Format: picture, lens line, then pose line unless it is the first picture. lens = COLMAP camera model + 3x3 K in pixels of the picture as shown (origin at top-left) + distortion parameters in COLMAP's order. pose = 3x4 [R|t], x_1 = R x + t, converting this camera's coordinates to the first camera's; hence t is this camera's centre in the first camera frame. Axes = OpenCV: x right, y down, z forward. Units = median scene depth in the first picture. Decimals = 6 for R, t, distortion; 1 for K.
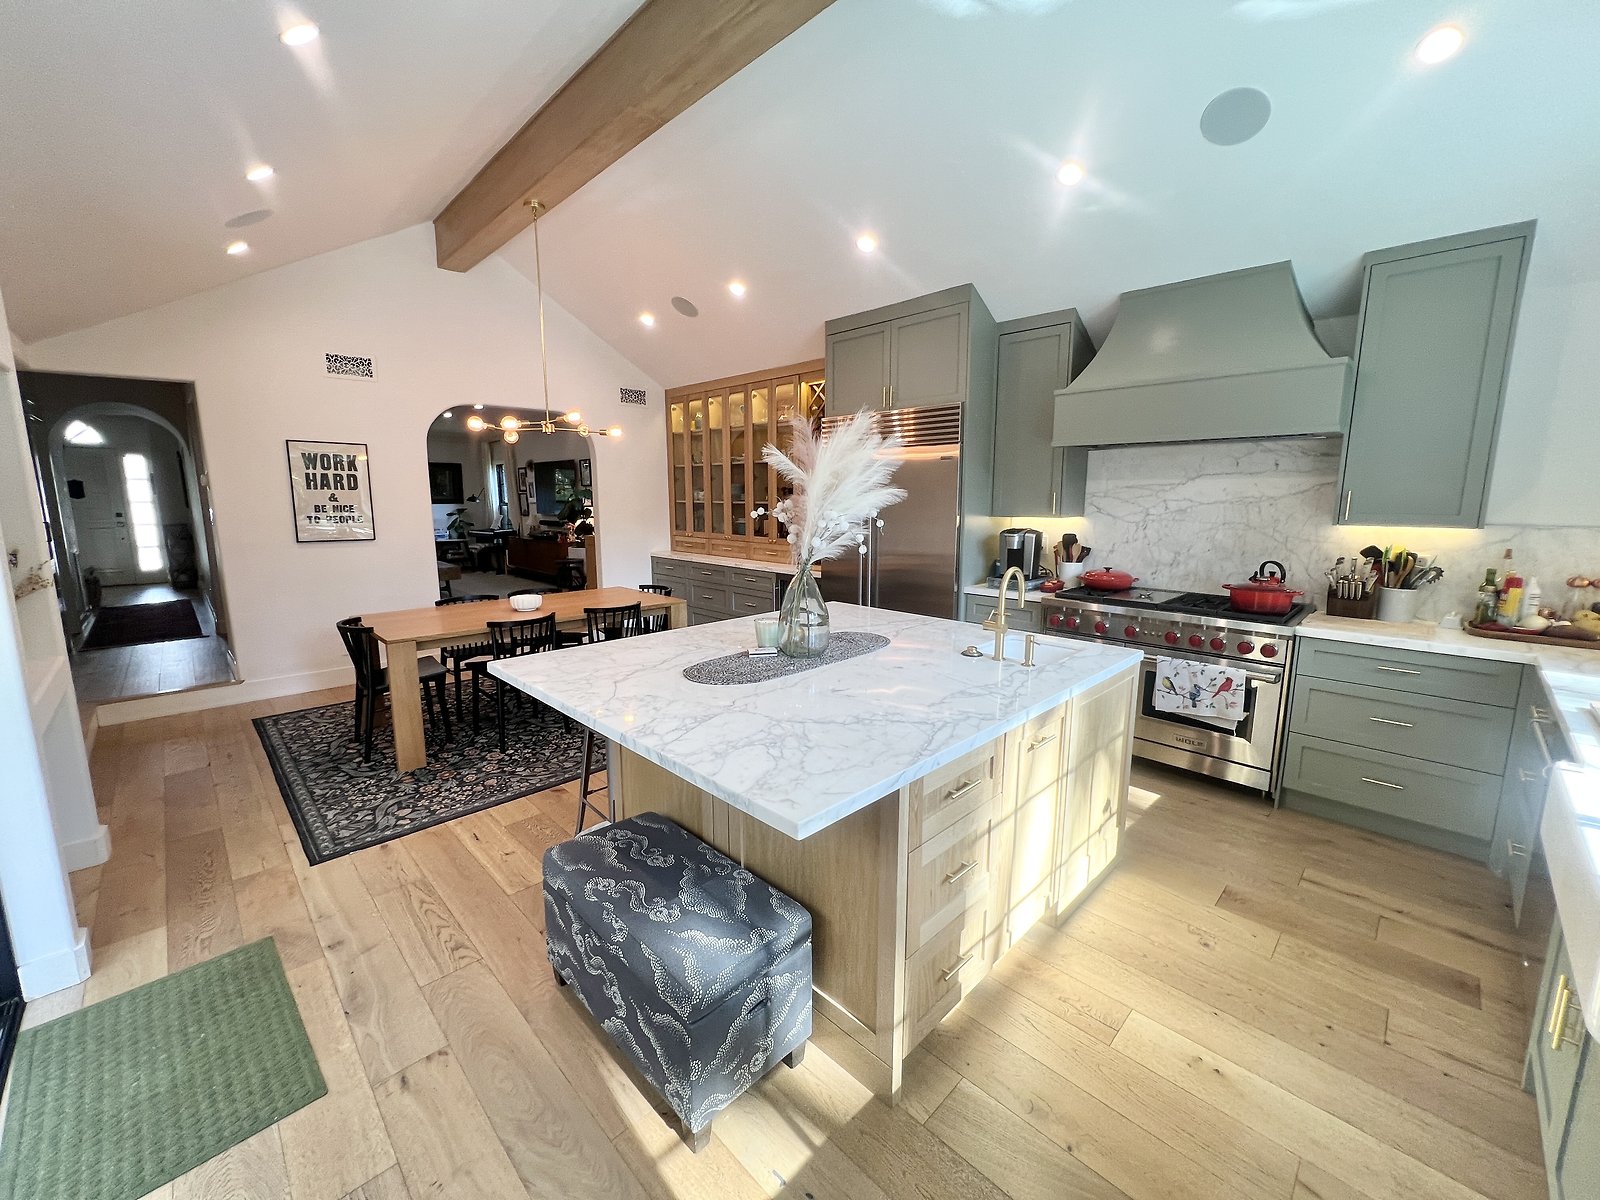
lens RADIAL K [[640.1, 0, 801.6], [0, 640.1, 596.0], [0, 0, 1]] dist [0.001301, 0.000311]
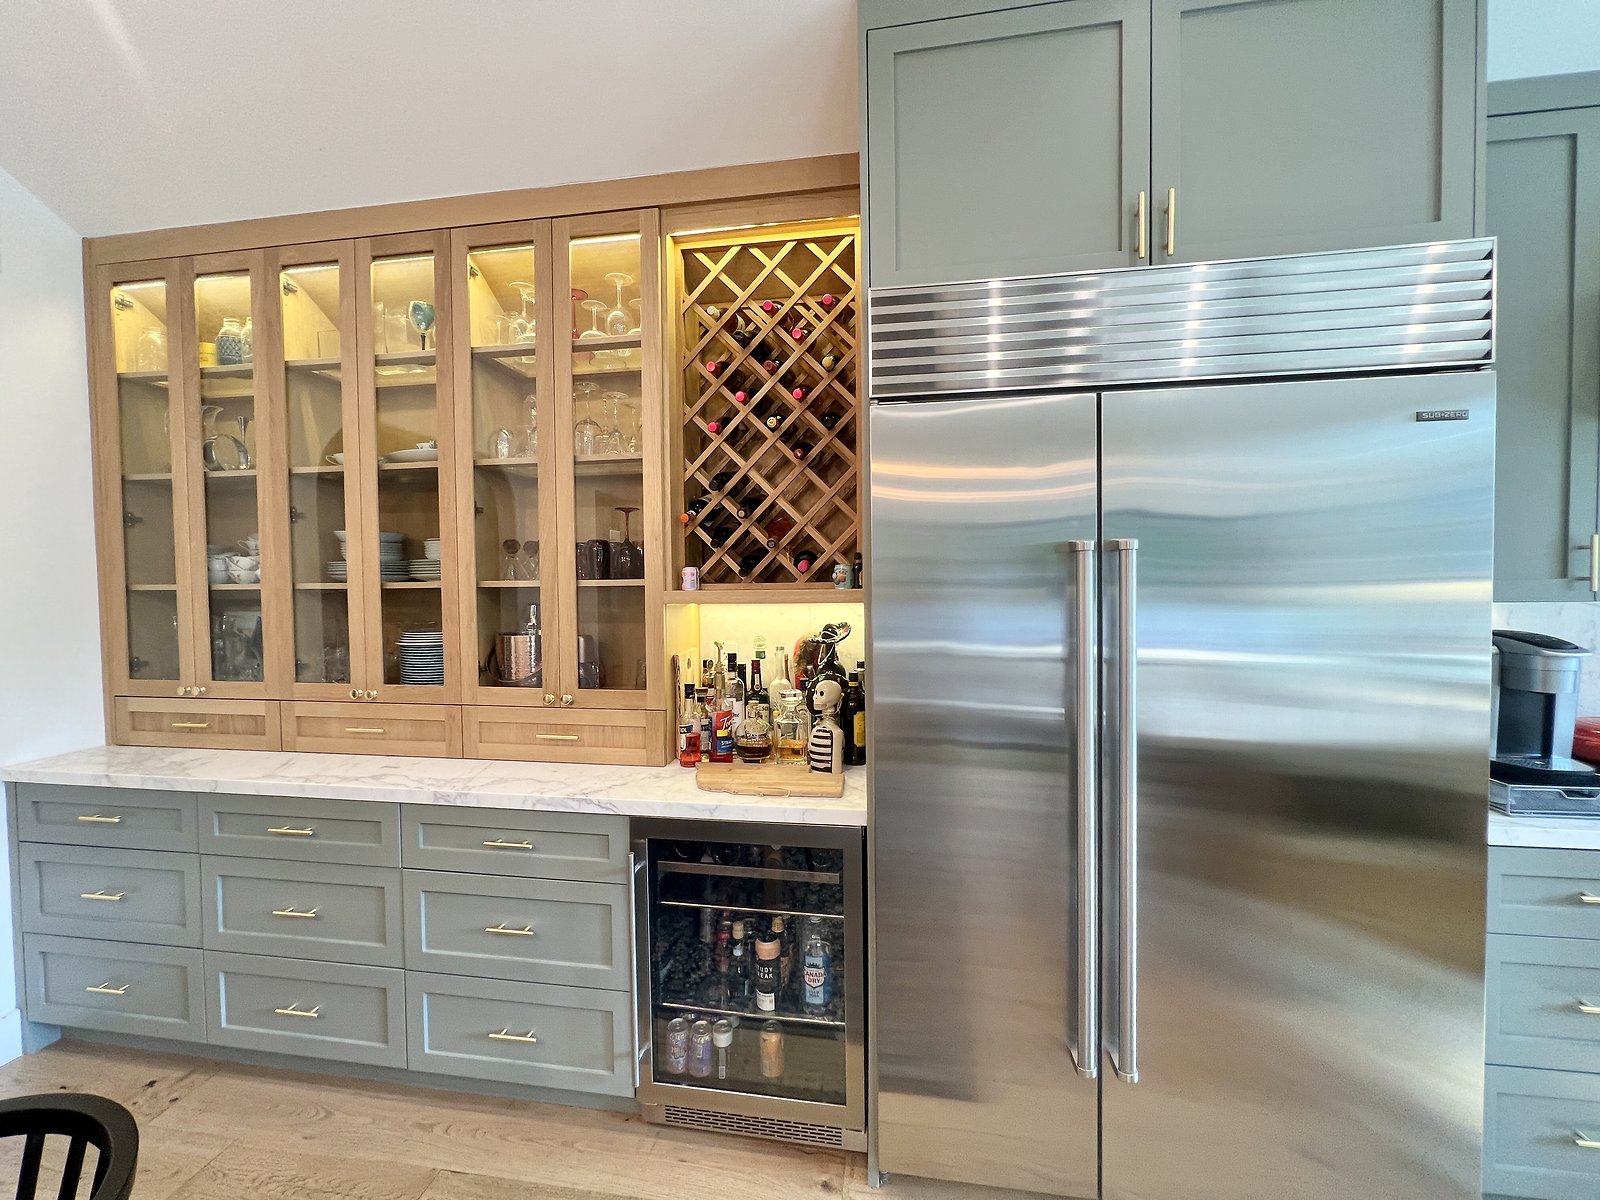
lens RADIAL K [[640.1, 0, 794.7], [0, 640.1, 595.2], [0, 0, 1]] dist [0.001301, 0.000311]
pose [[0.805369, -0.022480, 0.592348, -0.250897], [0.103869, 0.989172, -0.103684, -0.162165], [-0.583603, 0.145031, 0.798983, 1.163995]]
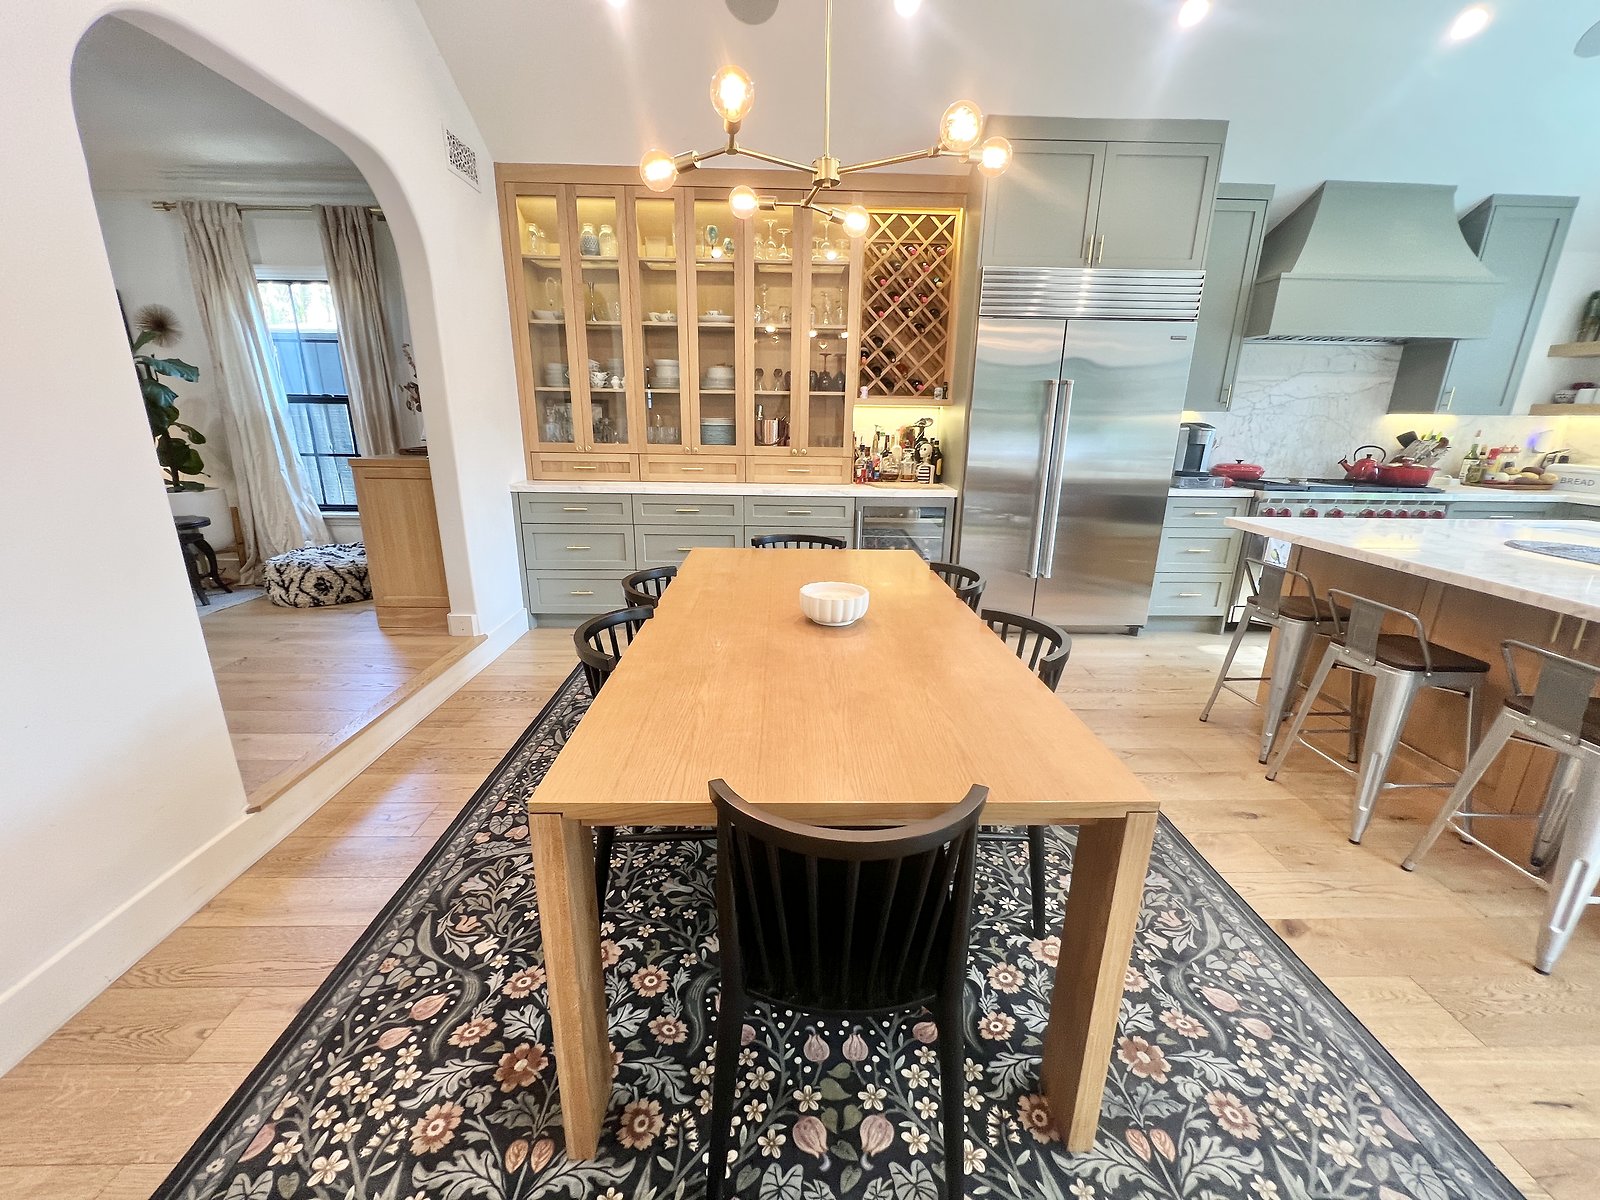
lens RADIAL K [[640.1, 0, 792.5], [0, 640.1, 592.9], [0, 0, 1]] dist [0.001301, 0.000311]
pose [[0.687424, -0.186401, 0.701928, -0.969312], [0.100106, 0.981596, 0.162631, -0.089176], [-0.719324, -0.041529, 0.693432, 0.938485]]
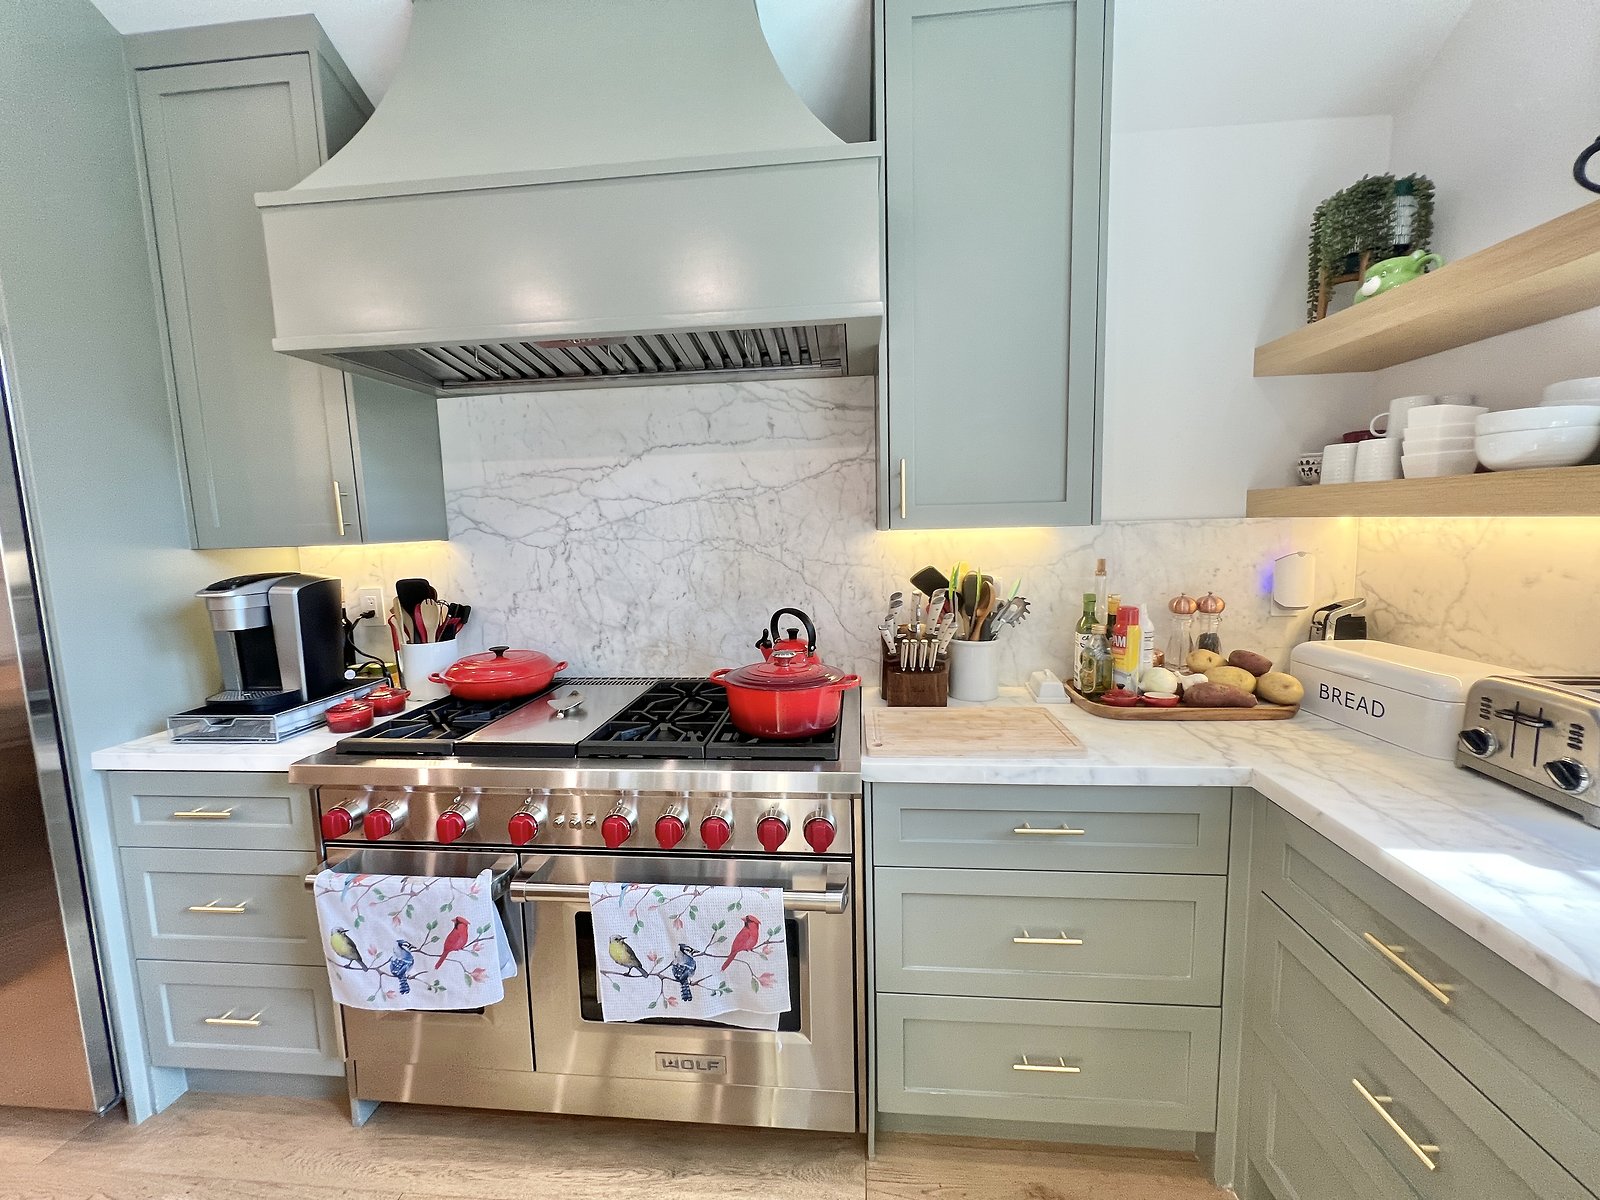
lens RADIAL K [[640.1, 0, 792.7], [0, 640.1, 596.9], [0, 0, 1]] dist [0.001301, 0.000311]
pose [[0.771152, -0.091369, 0.630061, 0.424269], [0.126738, 0.991872, -0.011282, -0.058331], [-0.623909, 0.088553, 0.776464, 0.612011]]
